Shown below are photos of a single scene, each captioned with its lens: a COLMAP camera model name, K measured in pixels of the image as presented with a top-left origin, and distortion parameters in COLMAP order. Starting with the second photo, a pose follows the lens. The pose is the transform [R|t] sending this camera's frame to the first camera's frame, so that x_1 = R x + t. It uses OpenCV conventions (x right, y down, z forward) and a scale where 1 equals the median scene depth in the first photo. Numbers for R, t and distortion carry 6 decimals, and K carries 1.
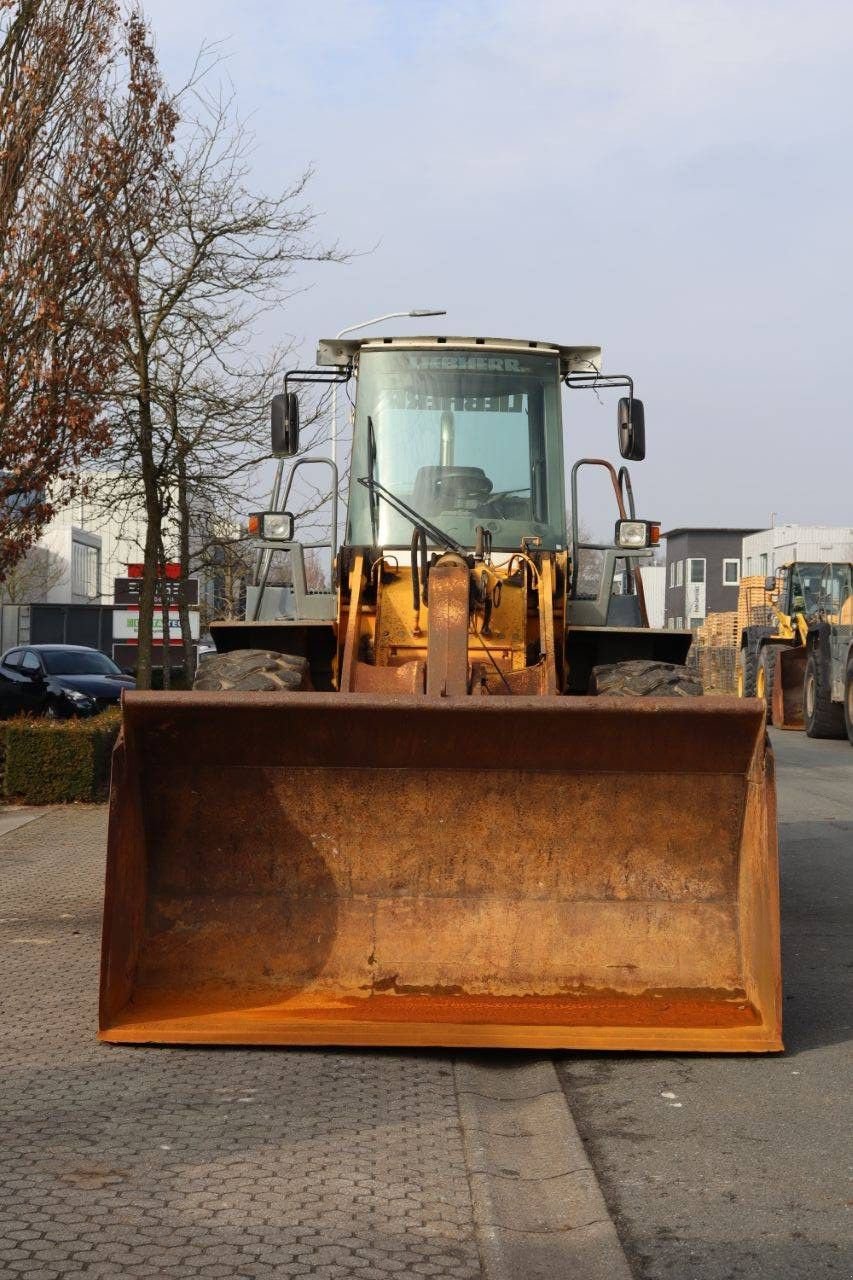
lens RADIAL K [[2240.4, 0, 368.2], [0, 2240.4, 644.5], [0, 0, 1]] dist [0.254233, 0.061962]
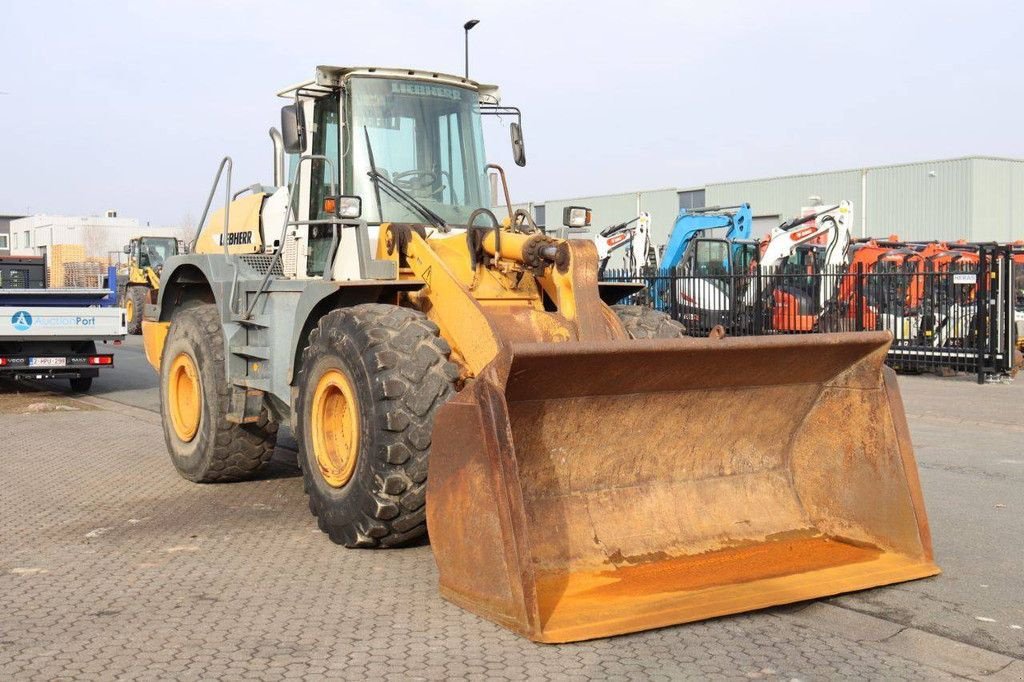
lens RADIAL K [[1242.8, 0, 485.1], [0, 1242.8, 338.3], [0, 0, 1]] dist [0.029873, 0.046781]
pose [[0.843636, -0.039760, 0.535441, -0.430841], [0.015717, 0.998656, 0.049393, -0.013765], [-0.536685, -0.033254, 0.843127, 0.423082]]
